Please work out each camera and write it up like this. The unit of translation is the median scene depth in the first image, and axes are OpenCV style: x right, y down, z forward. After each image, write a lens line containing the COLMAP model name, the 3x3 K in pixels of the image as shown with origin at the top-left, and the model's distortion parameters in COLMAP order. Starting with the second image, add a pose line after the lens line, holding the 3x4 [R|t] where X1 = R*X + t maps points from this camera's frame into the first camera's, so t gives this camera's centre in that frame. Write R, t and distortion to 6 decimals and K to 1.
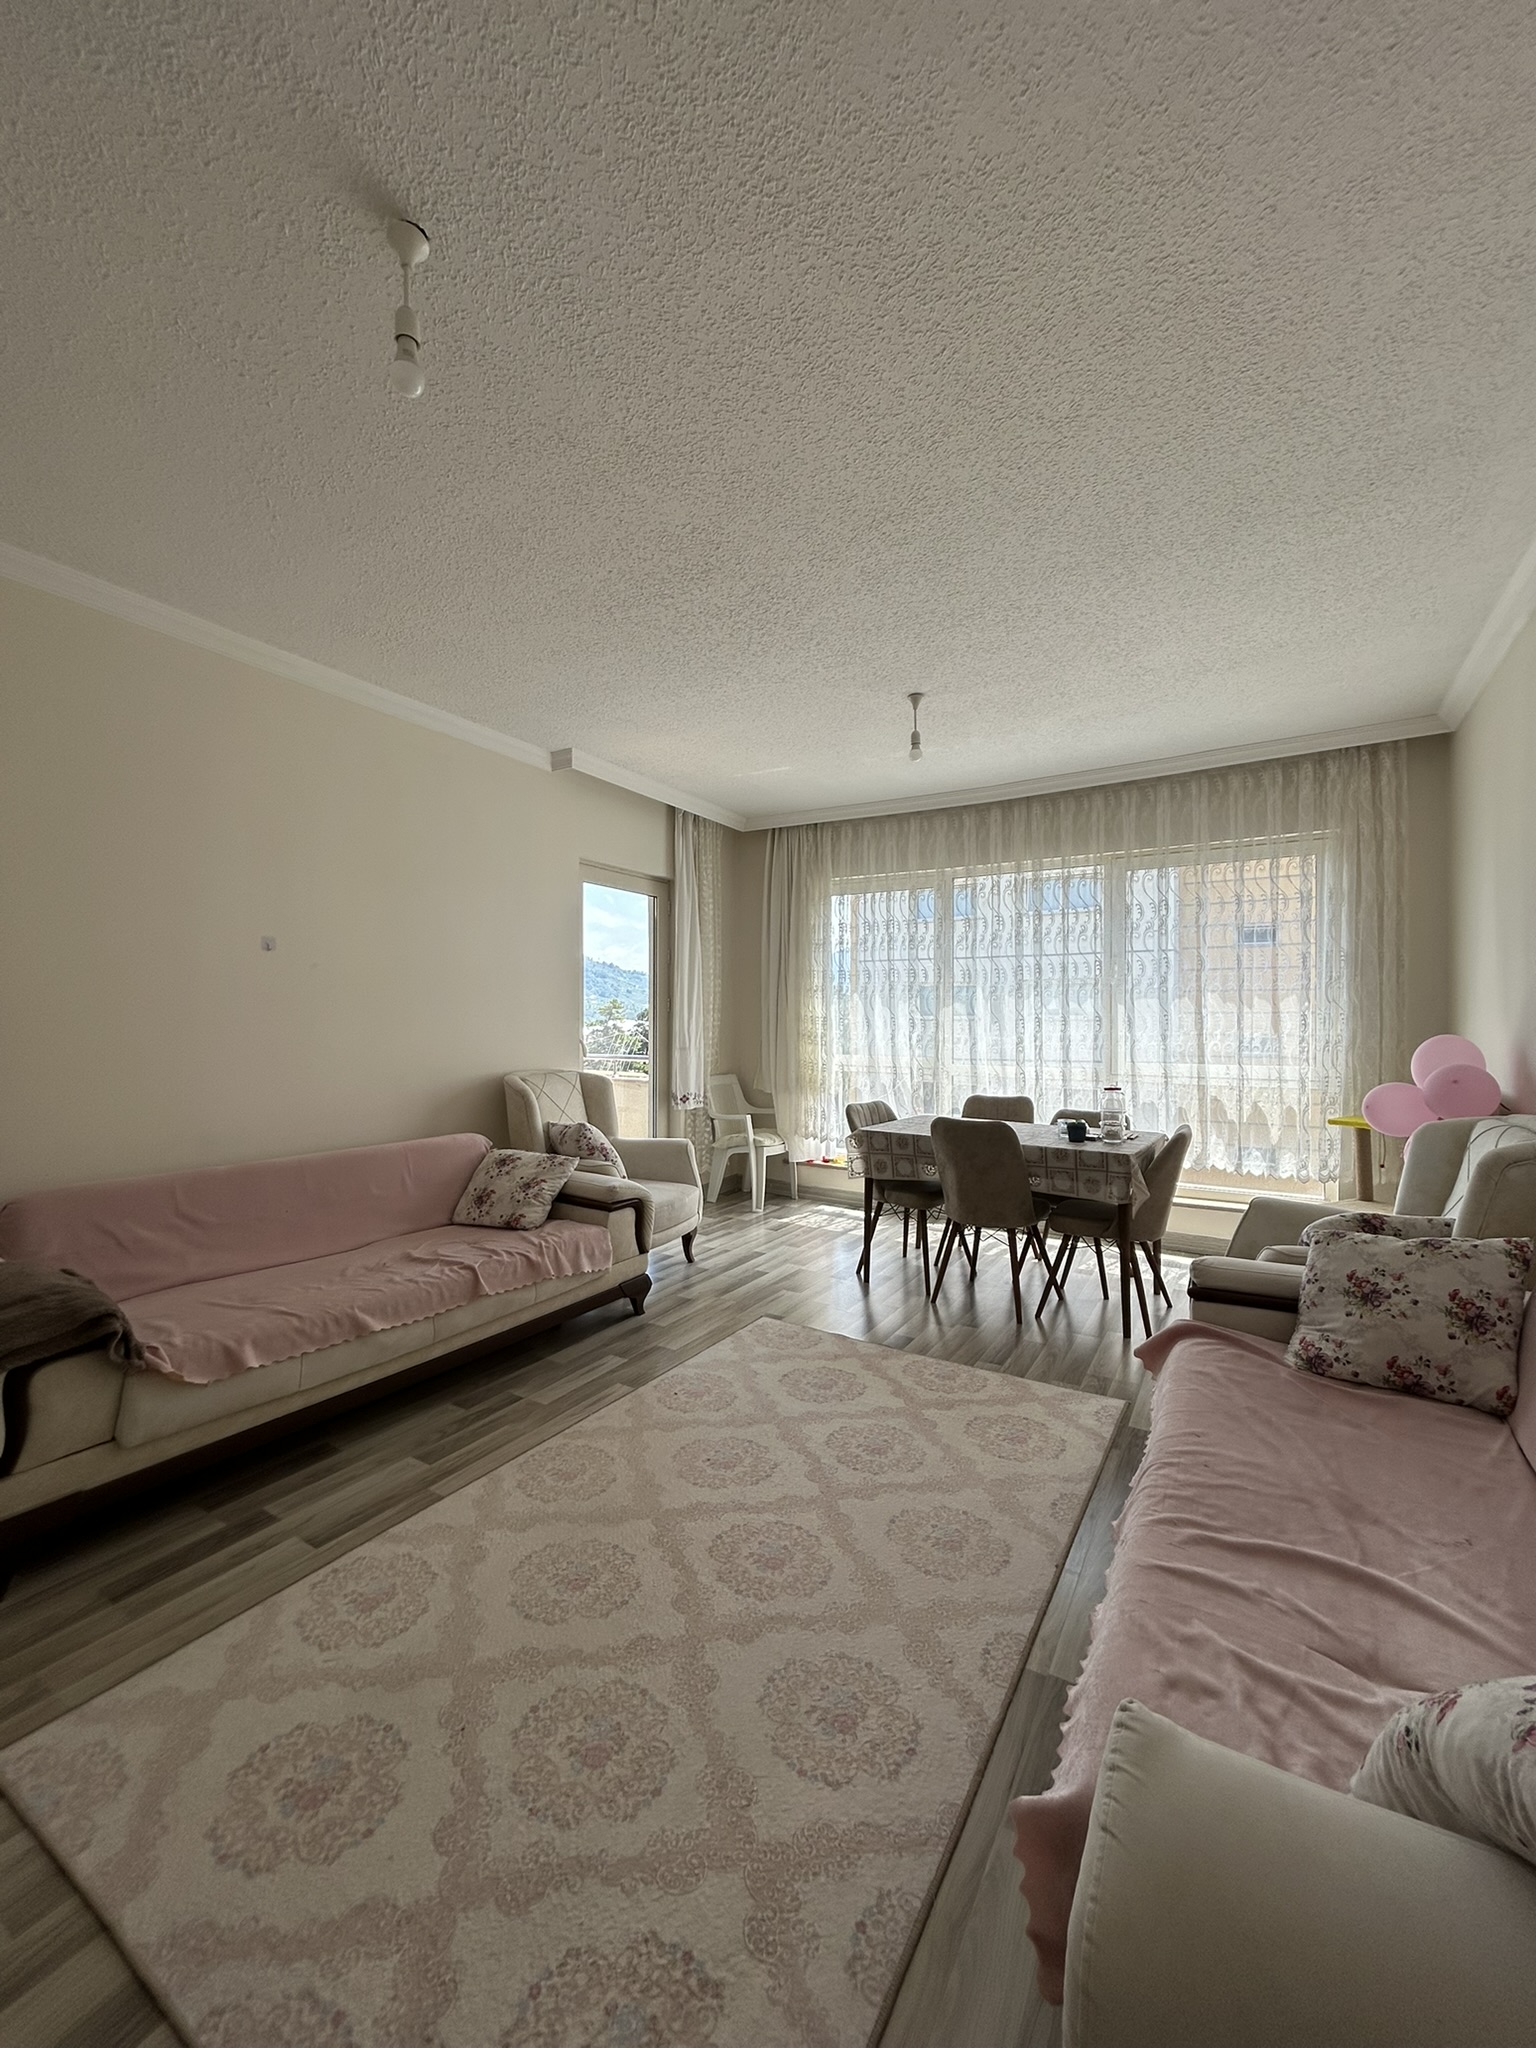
lens RADIAL K [[825.7, 0, 769.1], [0, 825.7, 1027.7], [0, 0, 1]] dist [-0.002948, 0.002829]
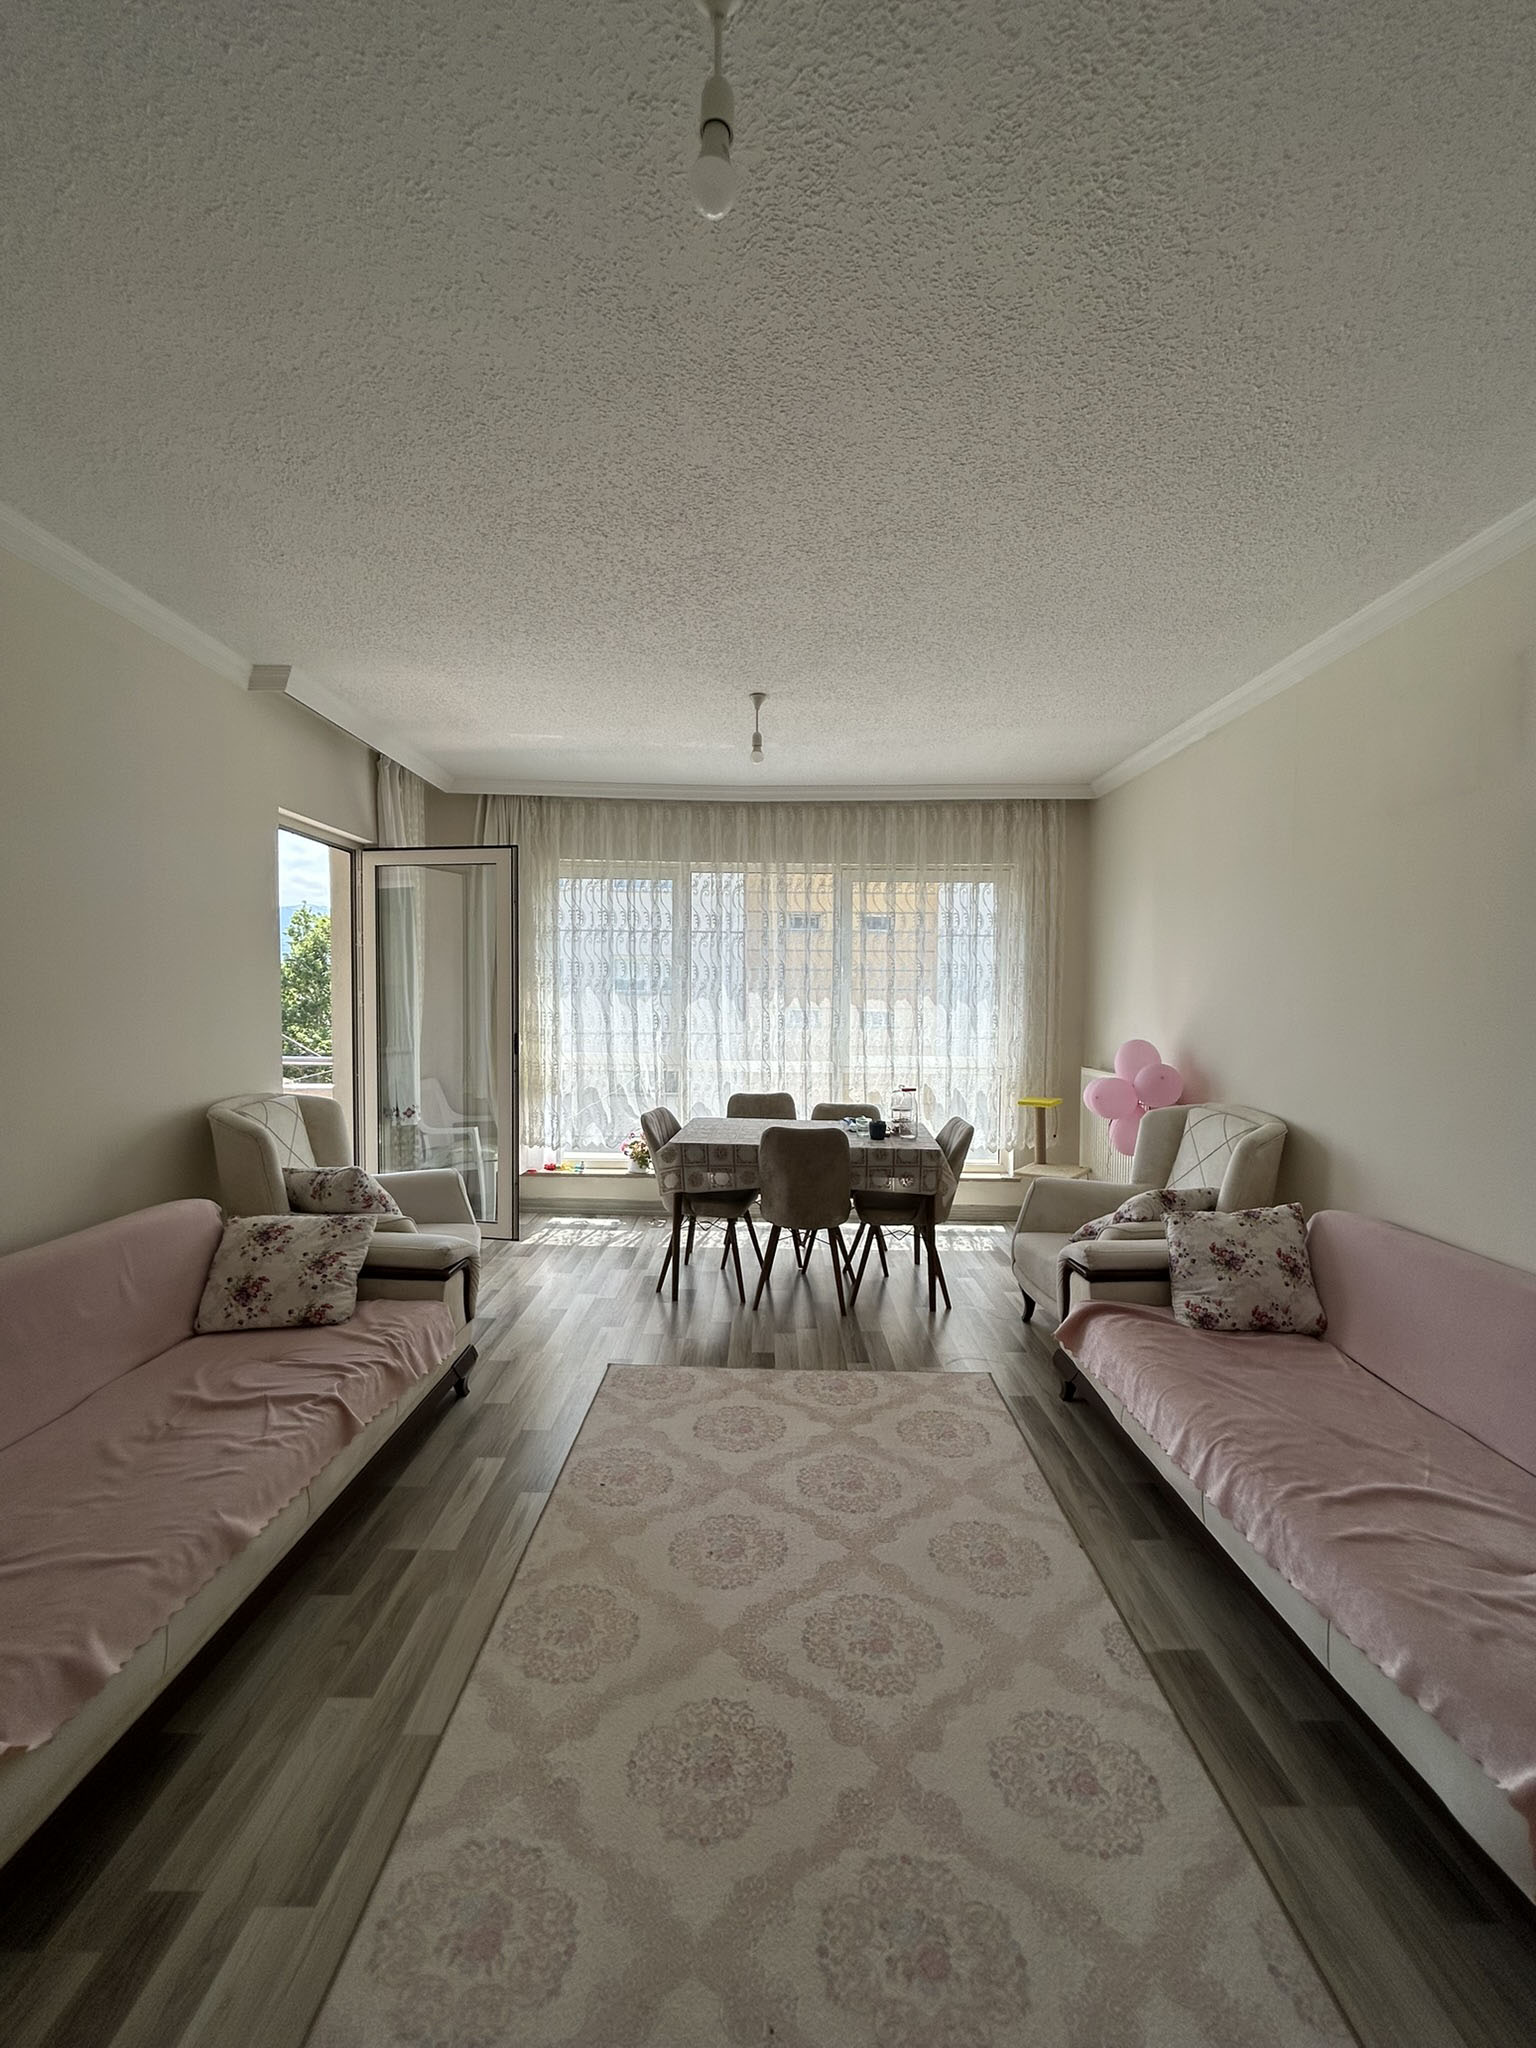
lens RADIAL K [[825.7, 0, 768.8], [0, 825.7, 1026.5], [0, 0, 1]] dist [-0.002948, 0.002829]
pose [[0.856806, -0.015557, 0.515405, -0.349237], [-0.004502, 0.999281, 0.037648, -0.056851], [-0.515620, -0.034577, 0.856120, 0.169998]]
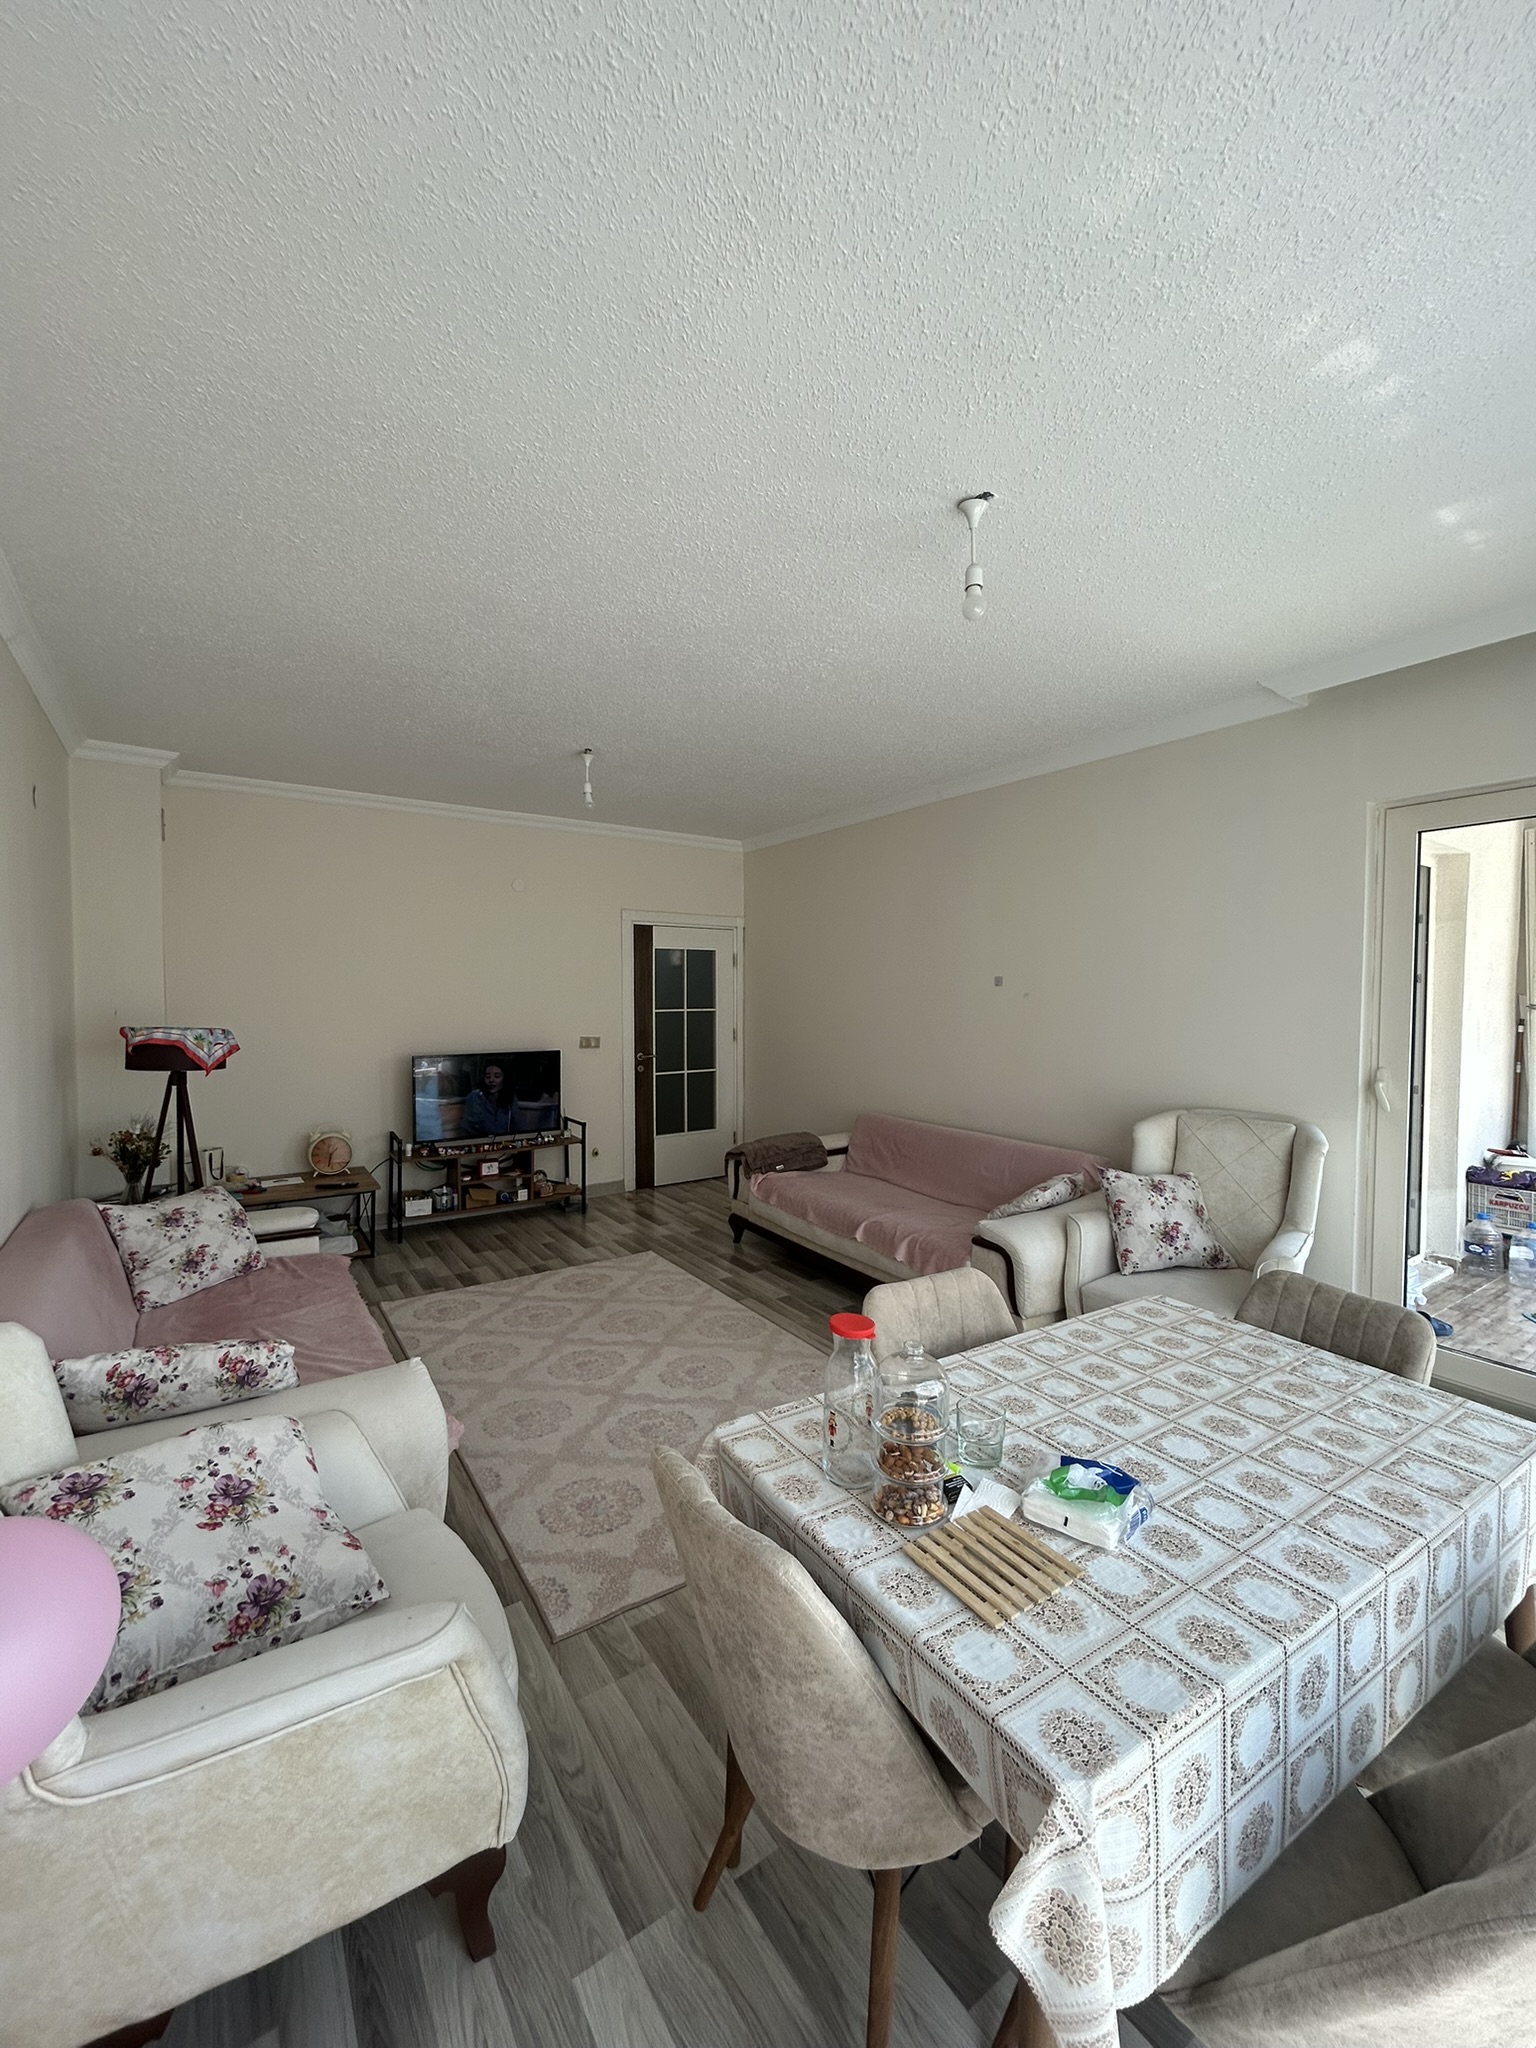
lens RADIAL K [[825.7, 0, 771.5], [0, 825.7, 1019.8], [0, 0, 1]] dist [-0.002948, 0.002829]
pose [[-0.412629, 0.021966, -0.910635, 0.840117], [-0.011433, 0.999506, 0.029290, -0.074795], [0.910828, 0.022497, -0.412173, 1.237253]]
